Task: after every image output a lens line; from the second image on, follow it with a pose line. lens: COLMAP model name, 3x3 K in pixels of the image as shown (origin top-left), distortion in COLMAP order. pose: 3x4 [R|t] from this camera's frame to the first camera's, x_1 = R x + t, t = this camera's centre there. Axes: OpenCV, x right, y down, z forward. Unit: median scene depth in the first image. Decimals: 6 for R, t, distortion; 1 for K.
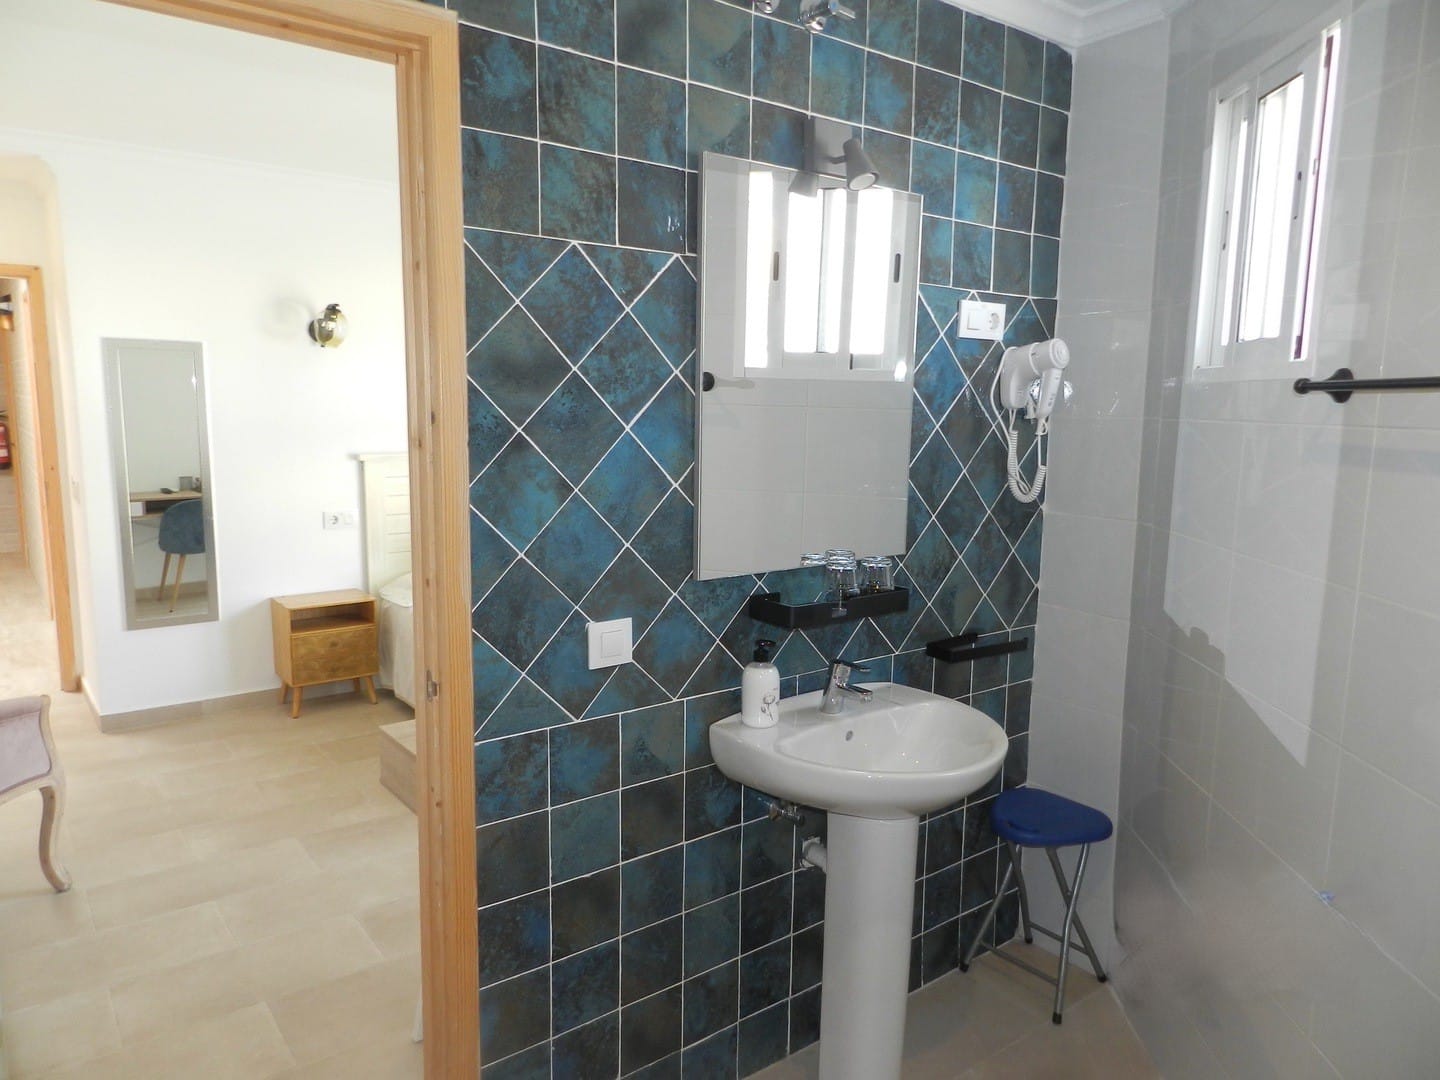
lens RADIAL K [[972.7, 0, 718.8], [0, 972.7, 540.7], [0, 0, 1]] dist [0.003117, 0.002721]
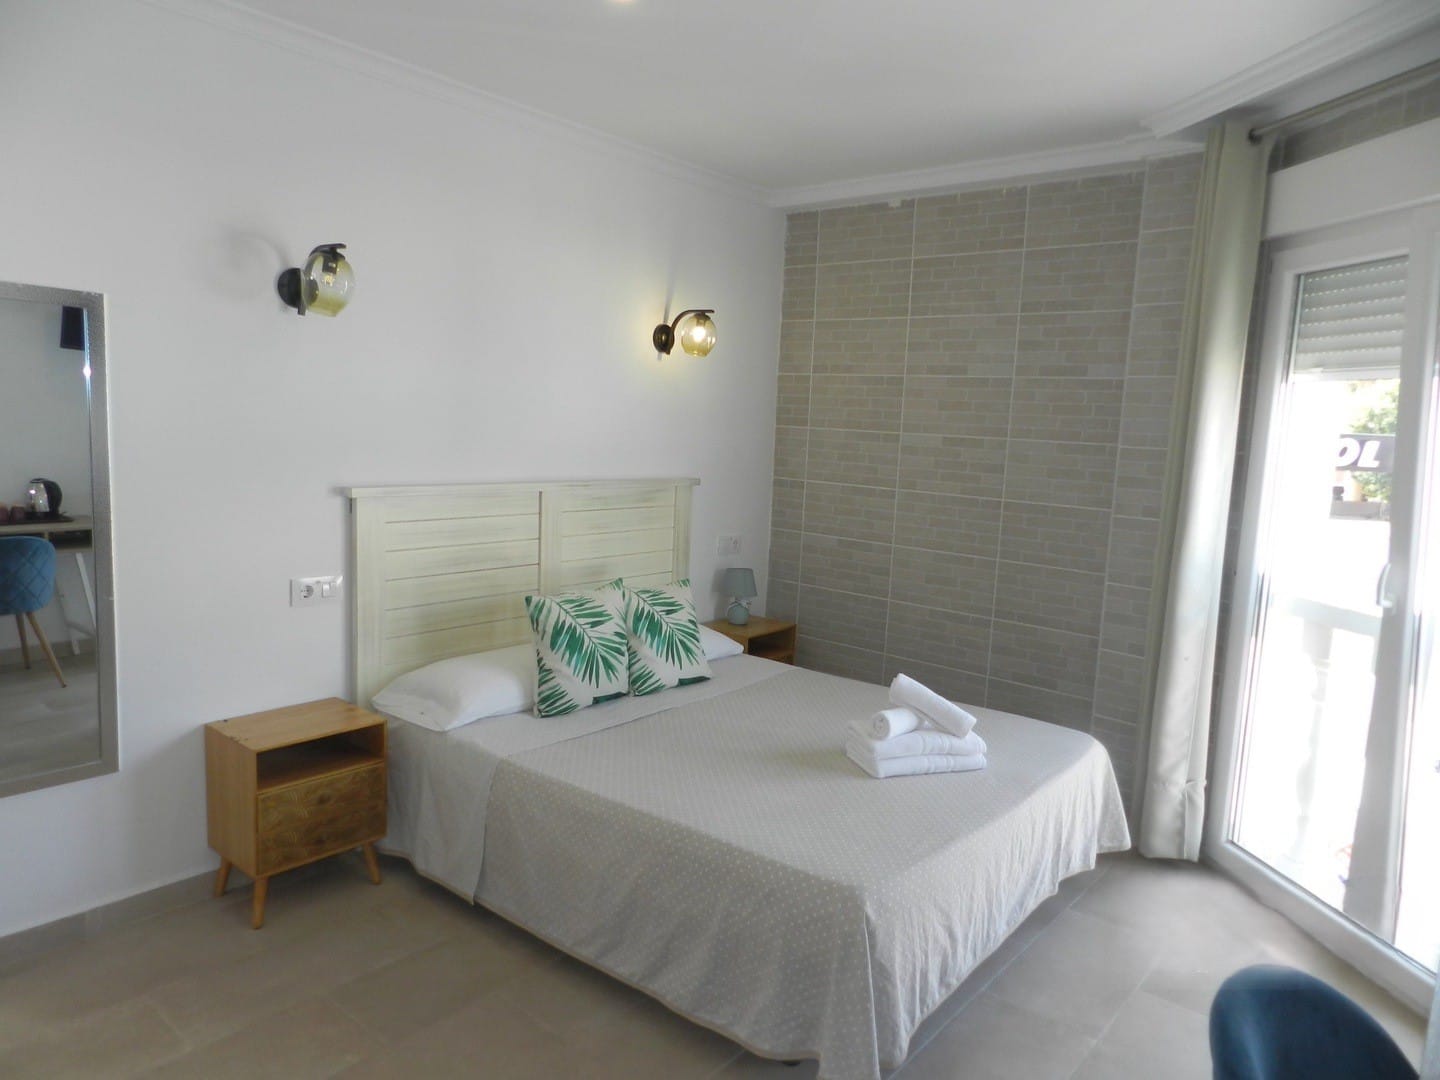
lens RADIAL K [[972.7, 0, 719.5], [0, 972.7, 542.0], [0, 0, 1]] dist [0.003117, 0.002721]
pose [[0.975759, 0.005054, 0.218791, -0.283498], [-0.004441, 0.999985, -0.003291, -0.054294], [-0.218804, 0.002239, 0.975766, 0.342636]]
